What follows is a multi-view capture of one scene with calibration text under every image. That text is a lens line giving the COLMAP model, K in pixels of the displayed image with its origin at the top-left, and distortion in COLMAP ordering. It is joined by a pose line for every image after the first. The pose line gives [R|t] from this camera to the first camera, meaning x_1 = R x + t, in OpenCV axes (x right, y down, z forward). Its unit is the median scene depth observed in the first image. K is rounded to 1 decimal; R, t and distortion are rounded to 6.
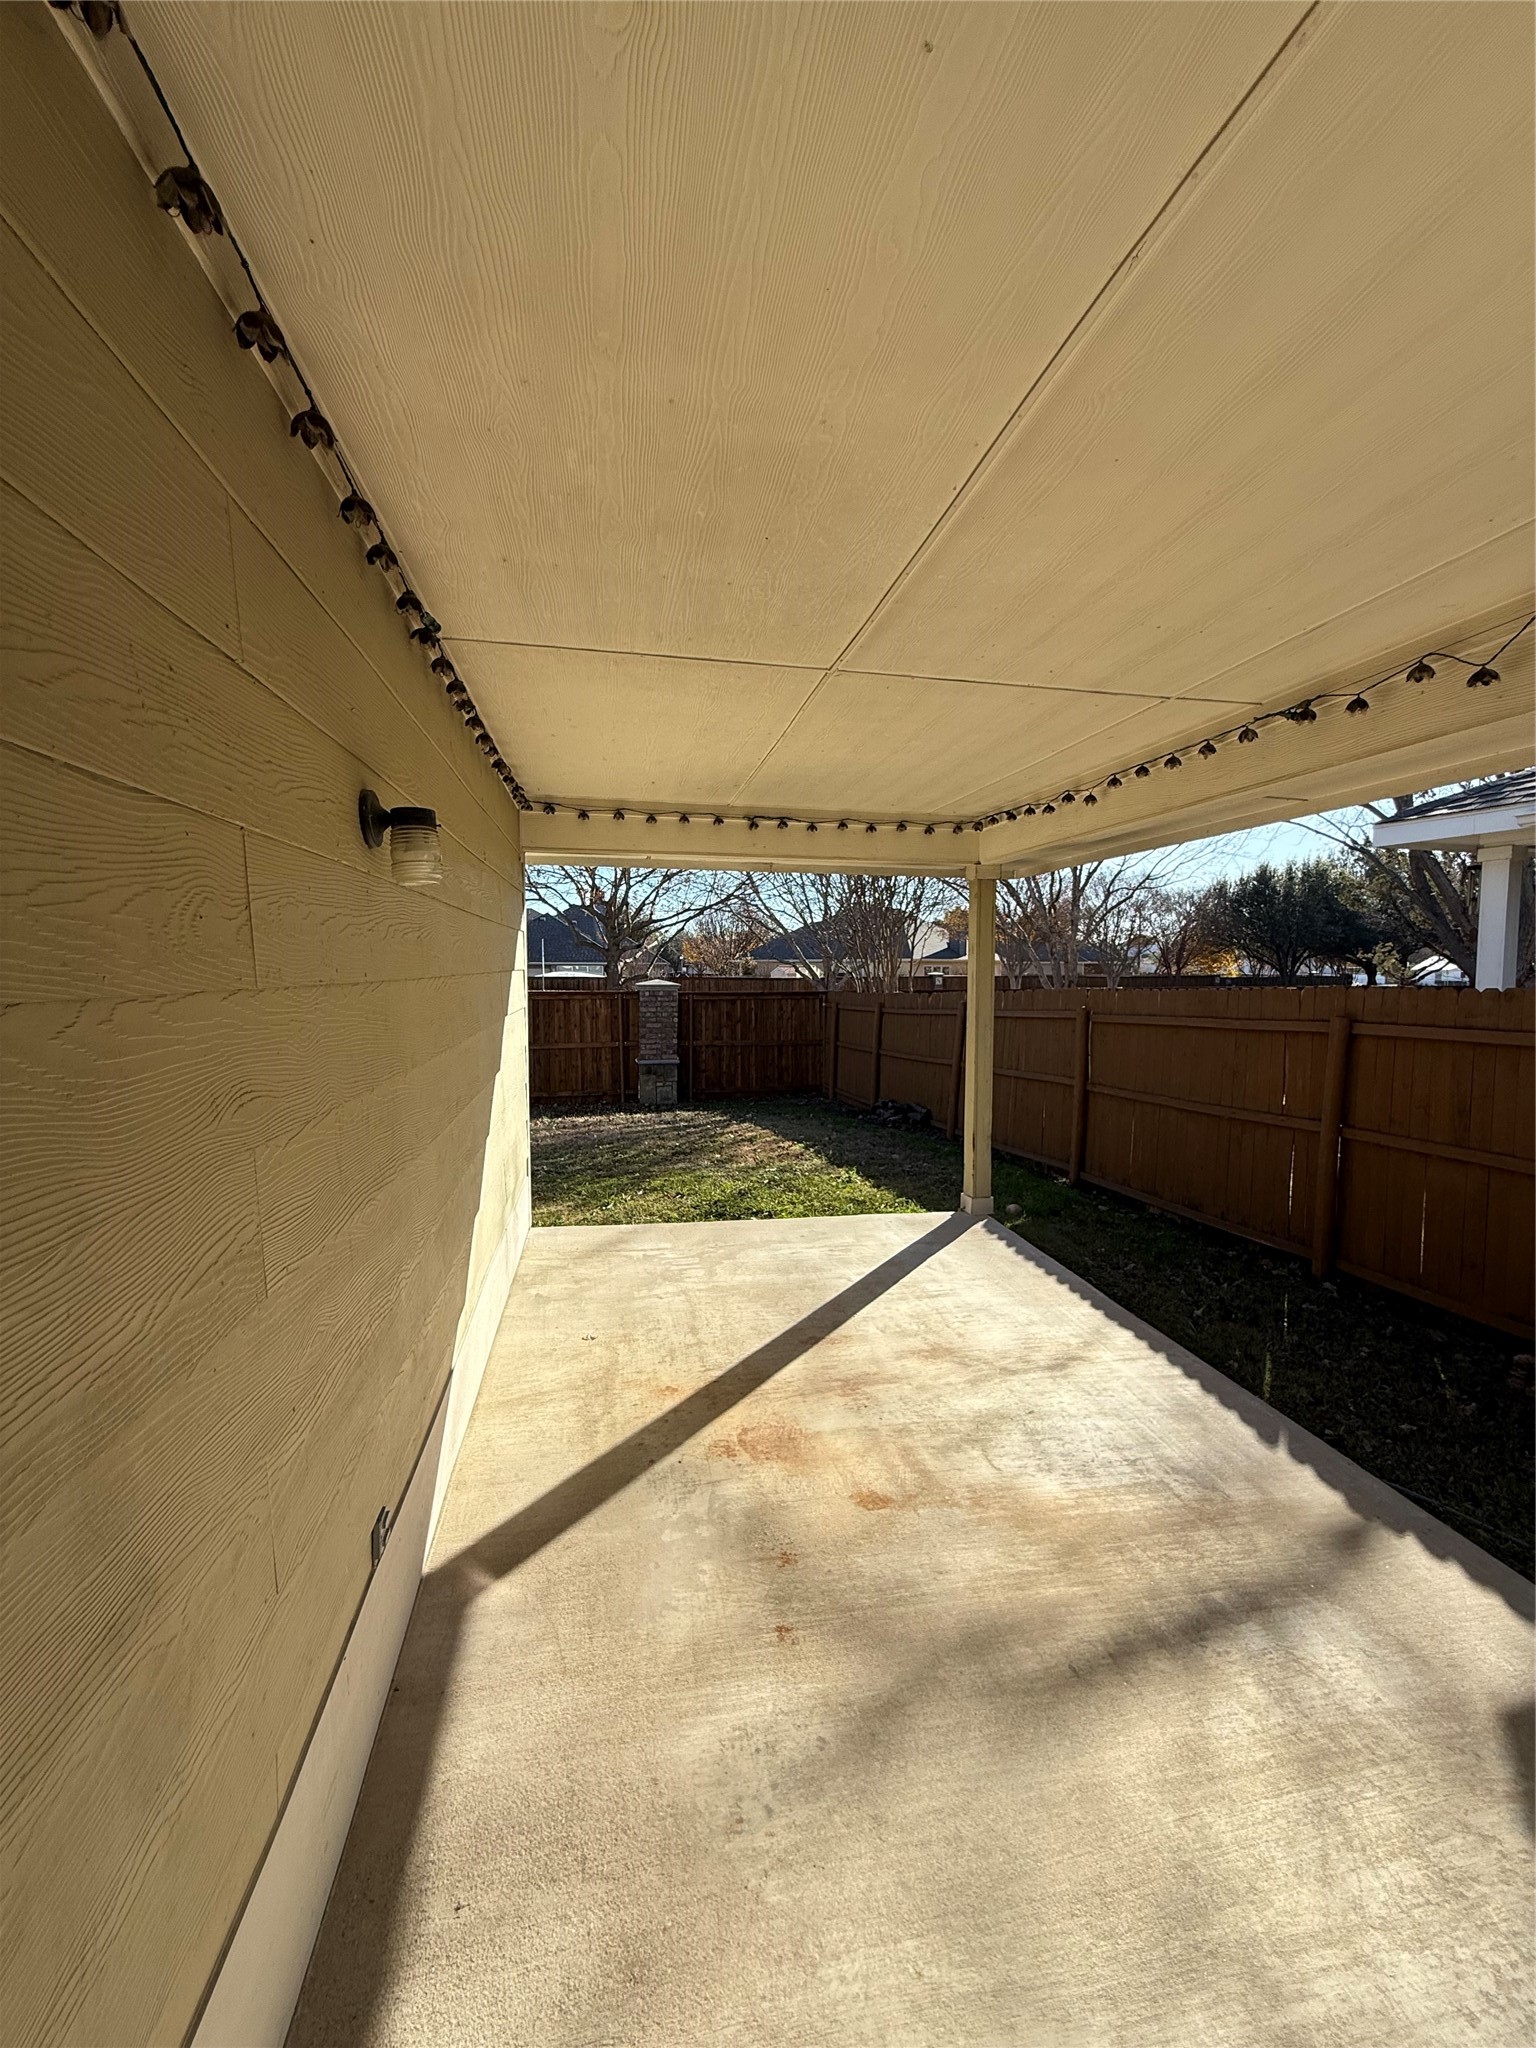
lens RADIAL K [[814.3, 0, 767.5], [0, 814.3, 1025.4], [0, 0, 1]] dist [-0.000244, 0.000185]
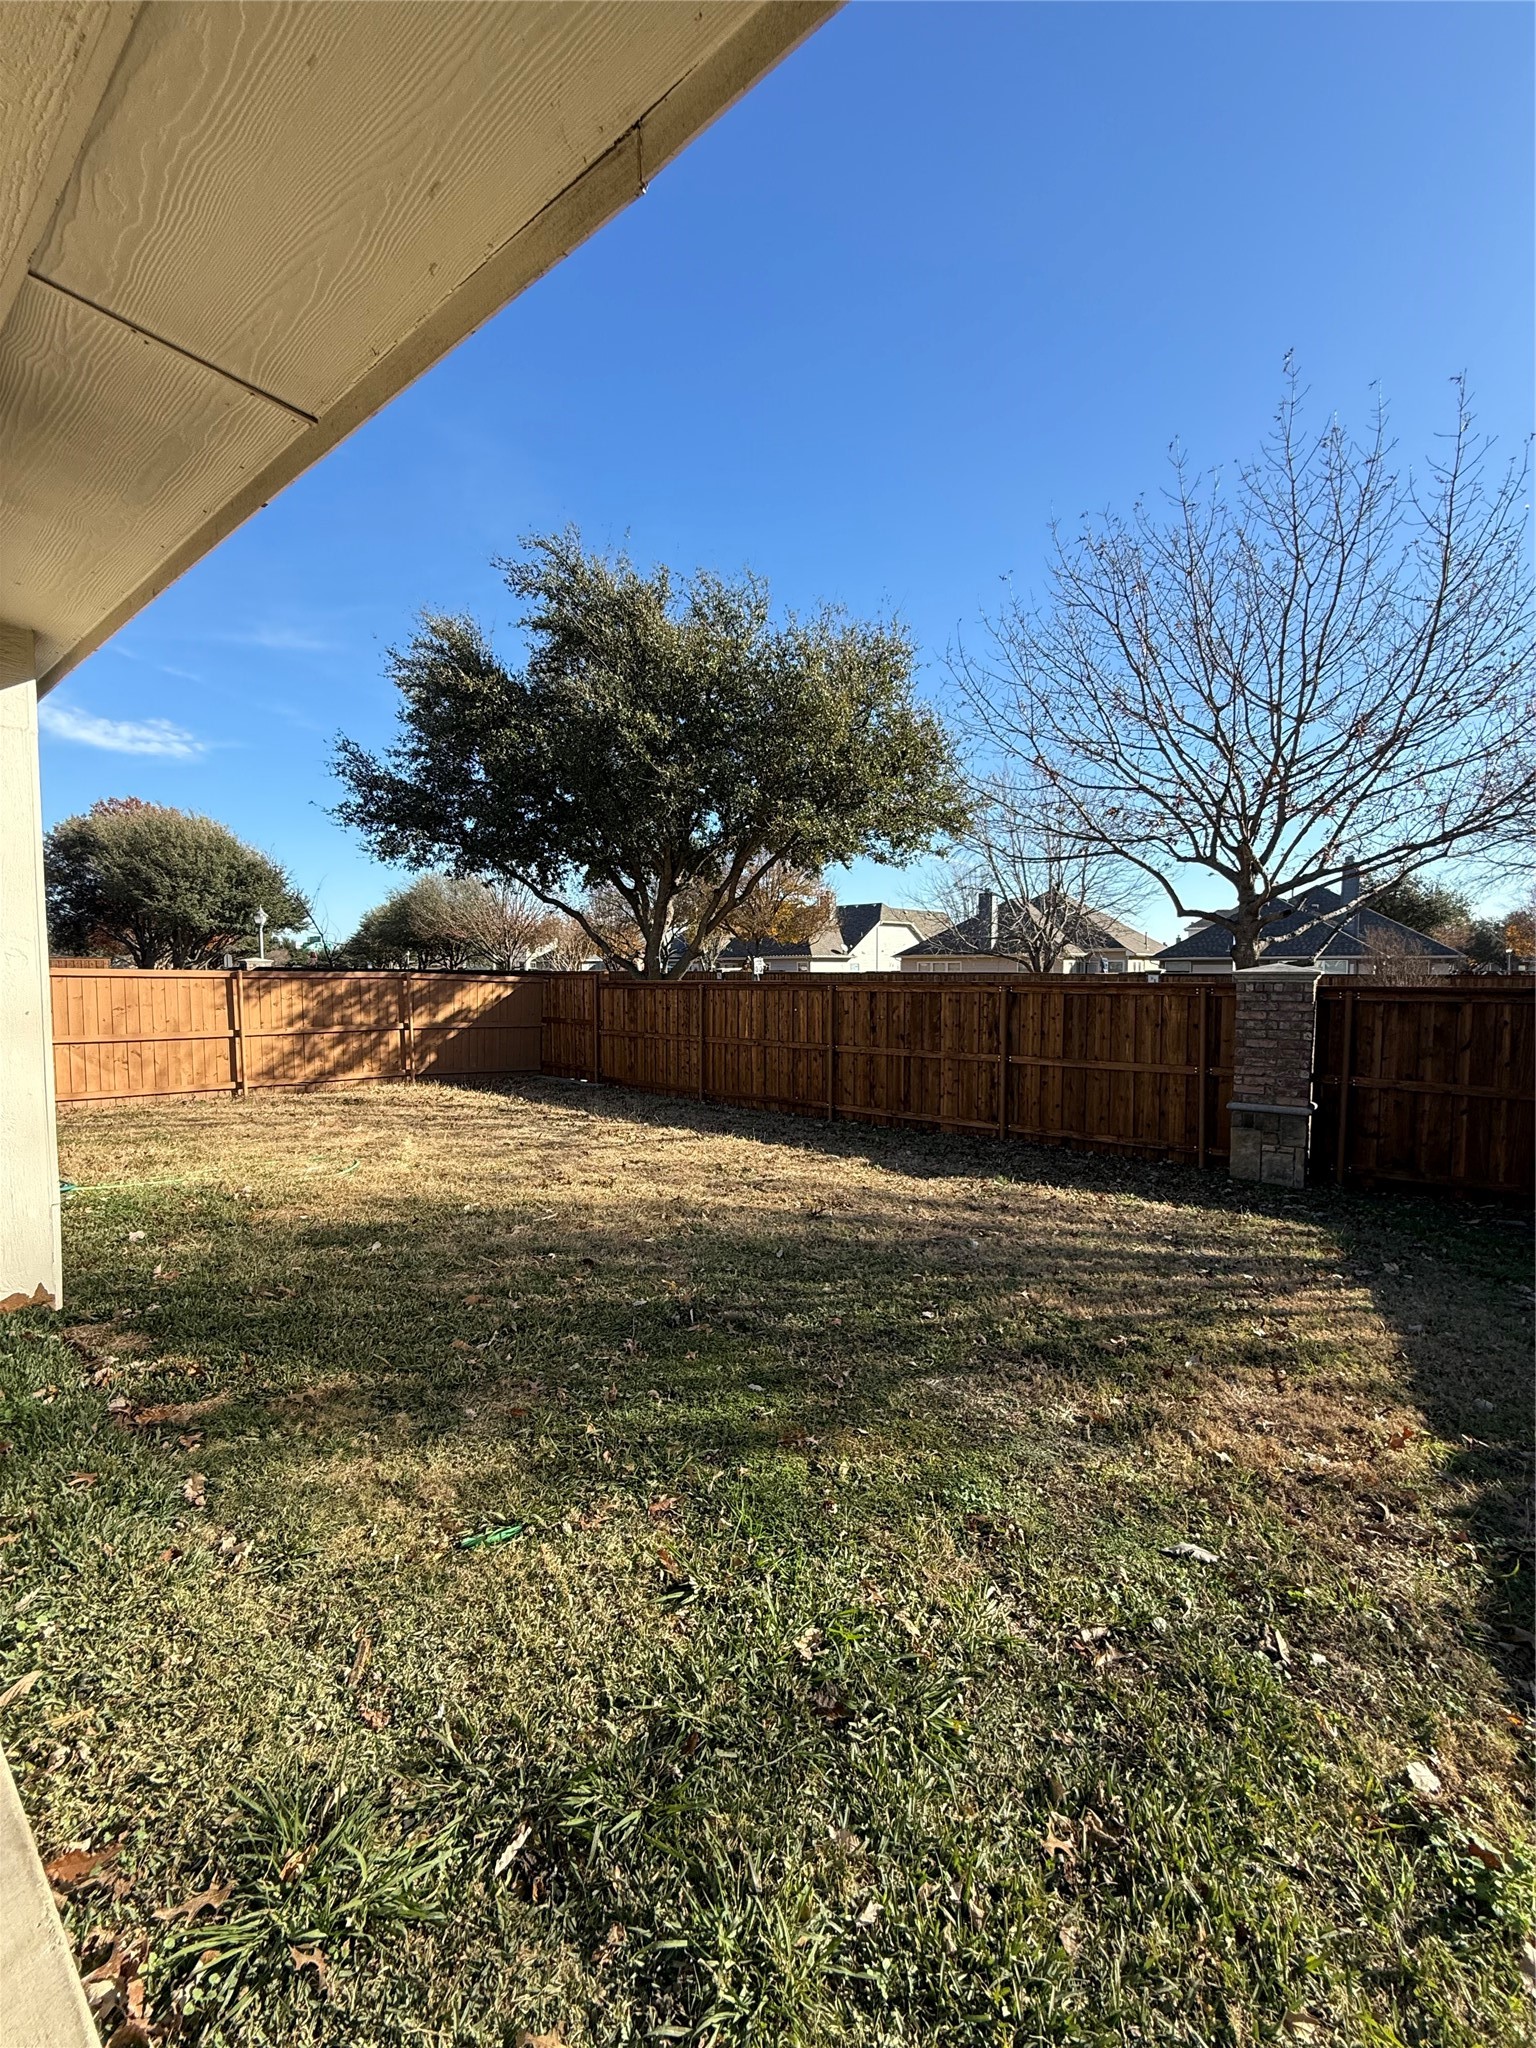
lens RADIAL K [[814.3, 0, 766.7], [0, 814.3, 1014.6], [0, 0, 1]] dist [-0.000244, 0.000185]
pose [[0.649389, 0.042311, -0.759279, 0.067135], [-0.046166, 0.998803, 0.016174, -0.013729], [0.759054, 0.024550, 0.650565, 0.360726]]
